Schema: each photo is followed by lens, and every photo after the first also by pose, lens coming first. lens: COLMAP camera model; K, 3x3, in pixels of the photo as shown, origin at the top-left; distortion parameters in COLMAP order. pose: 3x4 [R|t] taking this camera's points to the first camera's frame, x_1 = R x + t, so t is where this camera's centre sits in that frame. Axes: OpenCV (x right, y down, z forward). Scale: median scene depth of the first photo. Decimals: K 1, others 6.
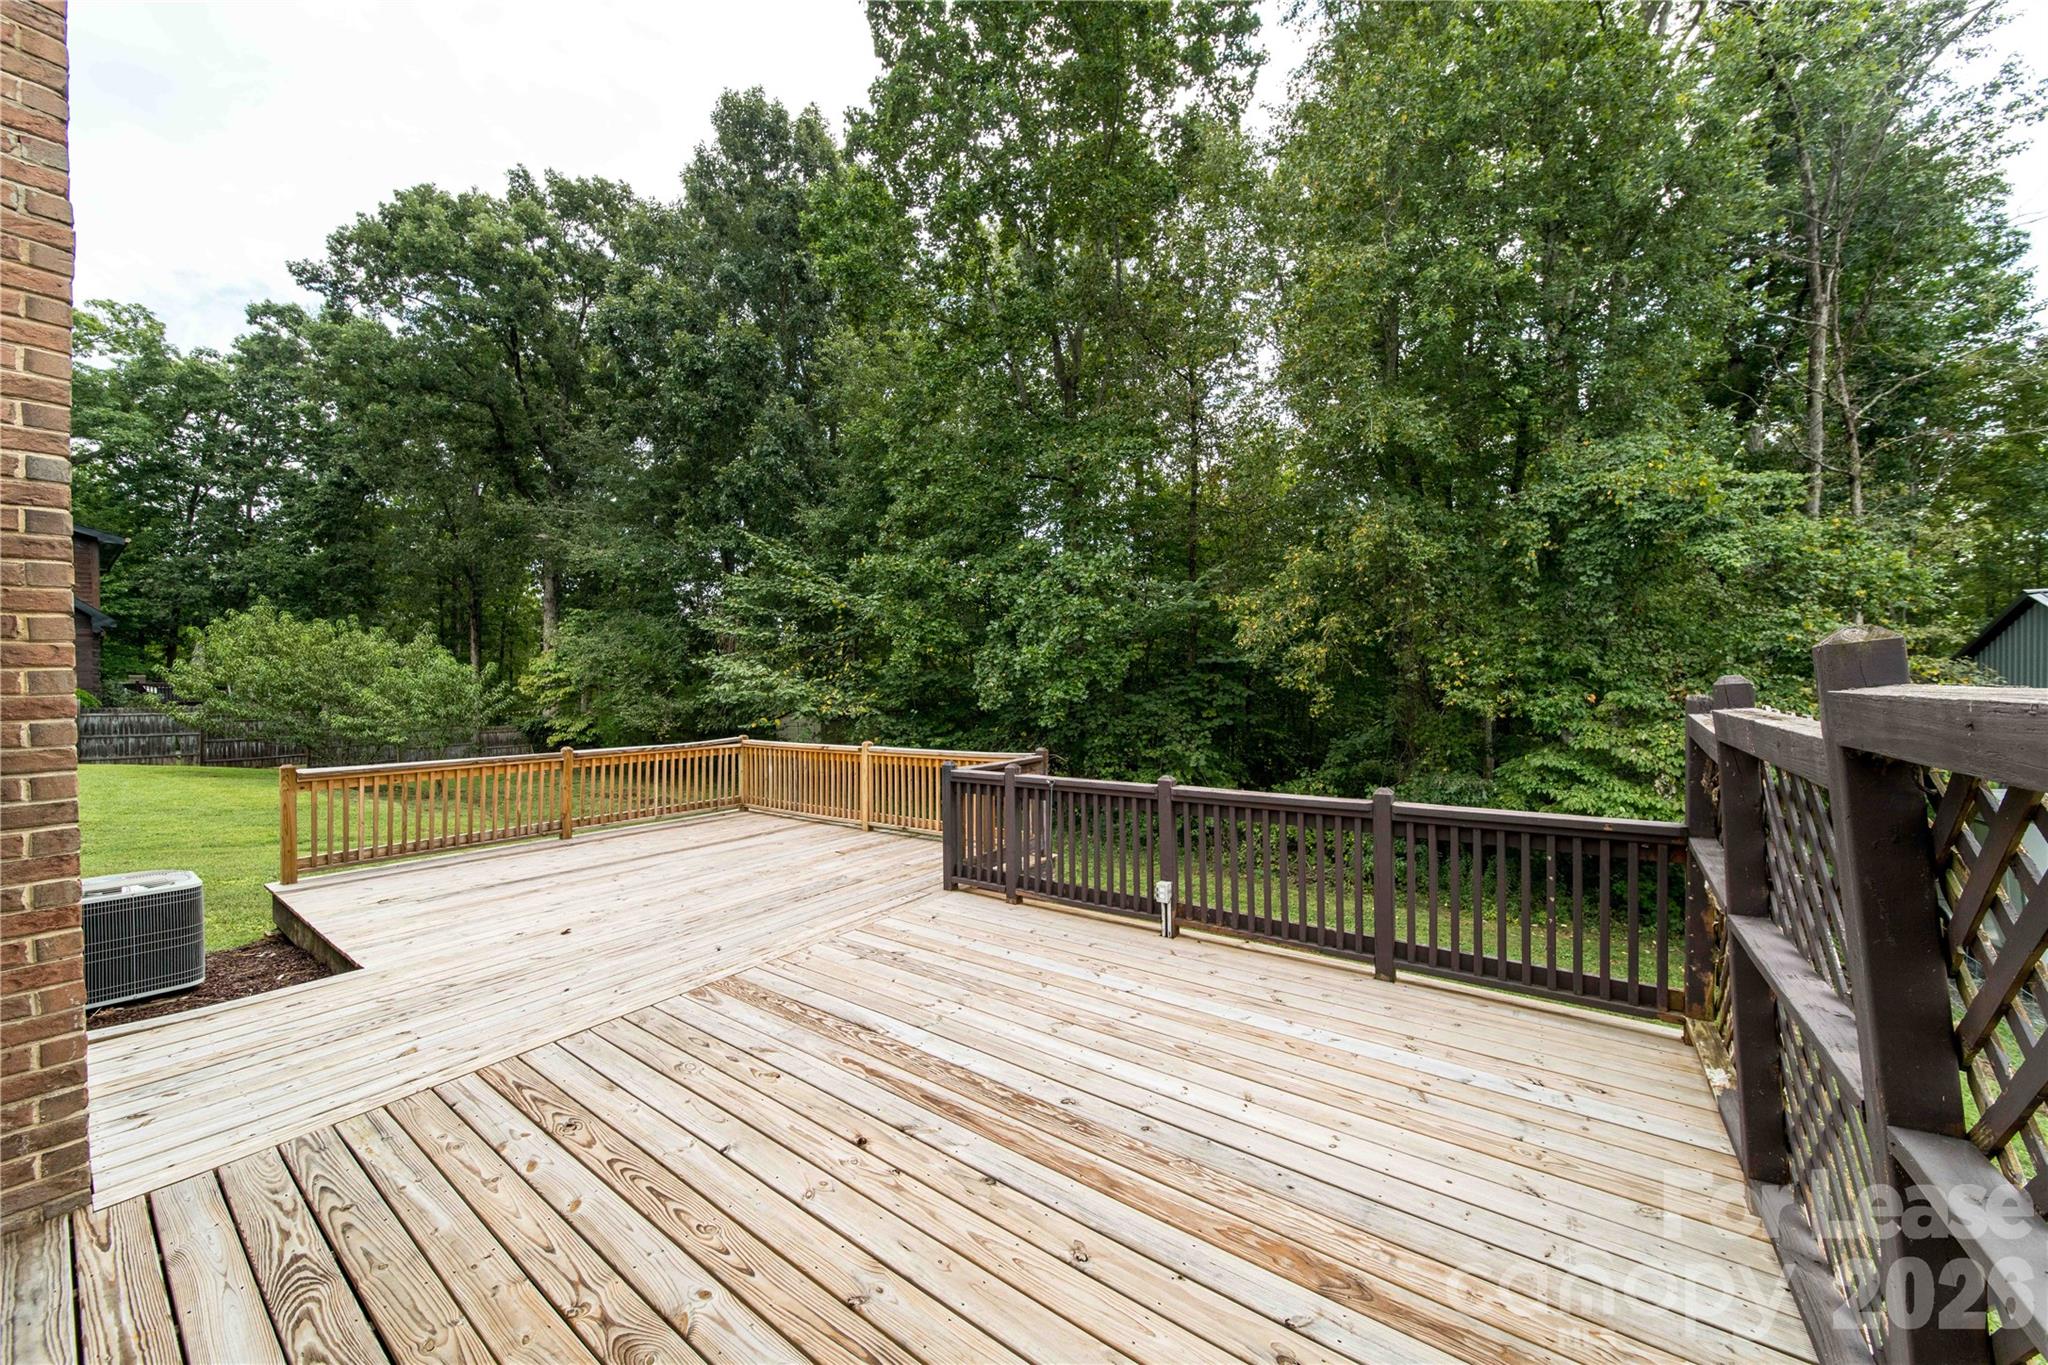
lens RADIAL K [[737.4, 0, 1022.7], [0, 737.4, 687.2], [0, 0, 1]] dist [-0.000580, -0.000240]
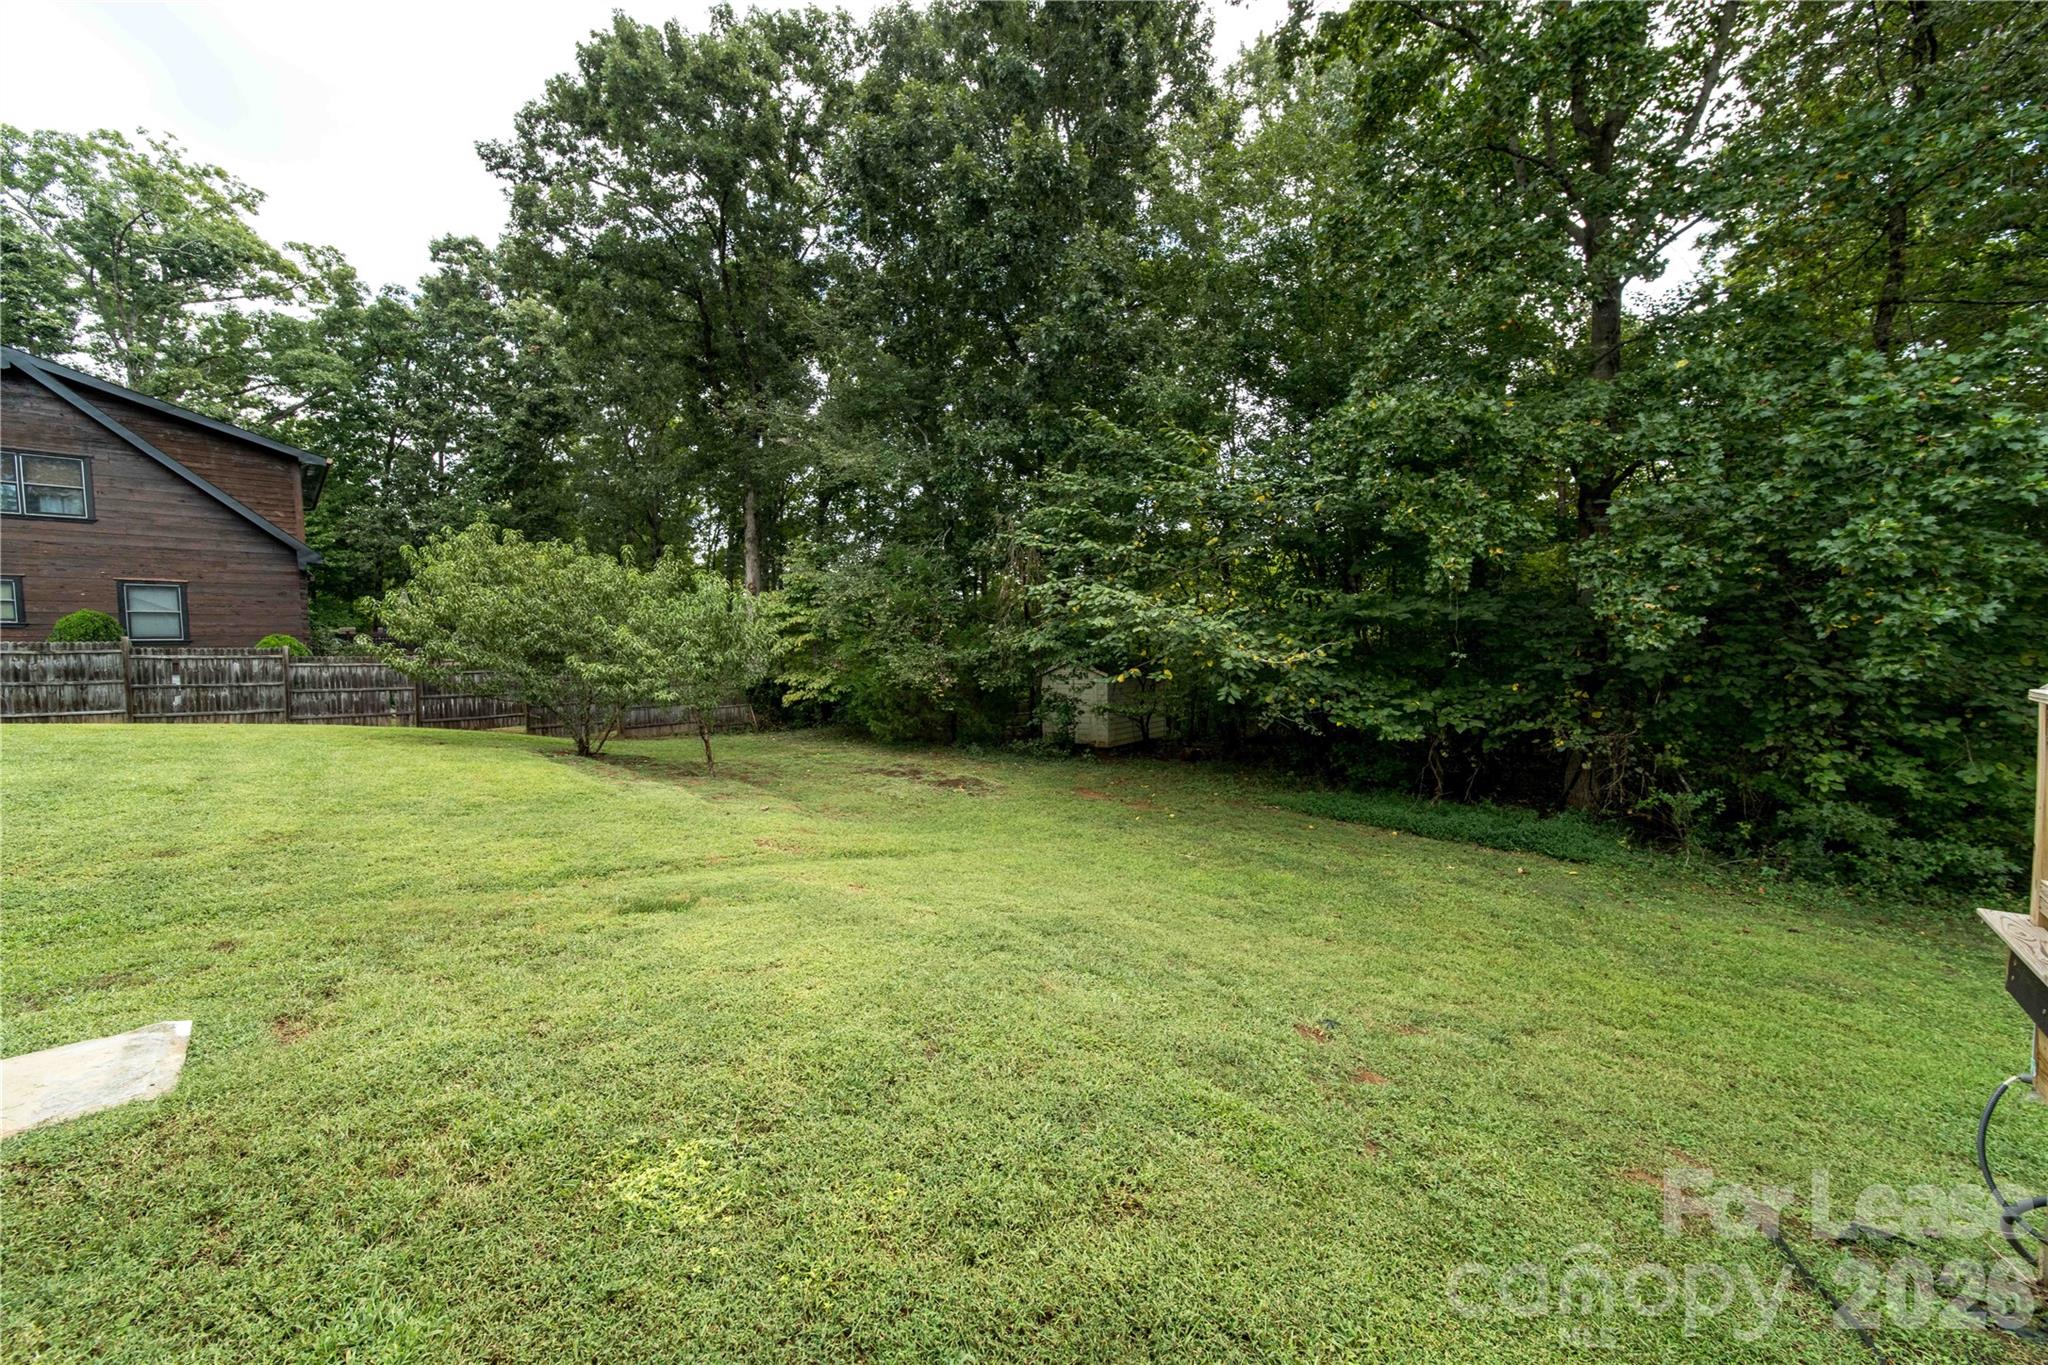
lens RADIAL K [[737.4, 0, 1026.0], [0, 737.4, 687.1], [0, 0, 1]] dist [-0.000580, -0.000240]
pose [[0.990853, 0.005015, -0.134852, -0.231935], [0.001748, 0.998748, 0.049984, 0.015425], [0.134934, -0.049763, 0.989604, 0.194619]]
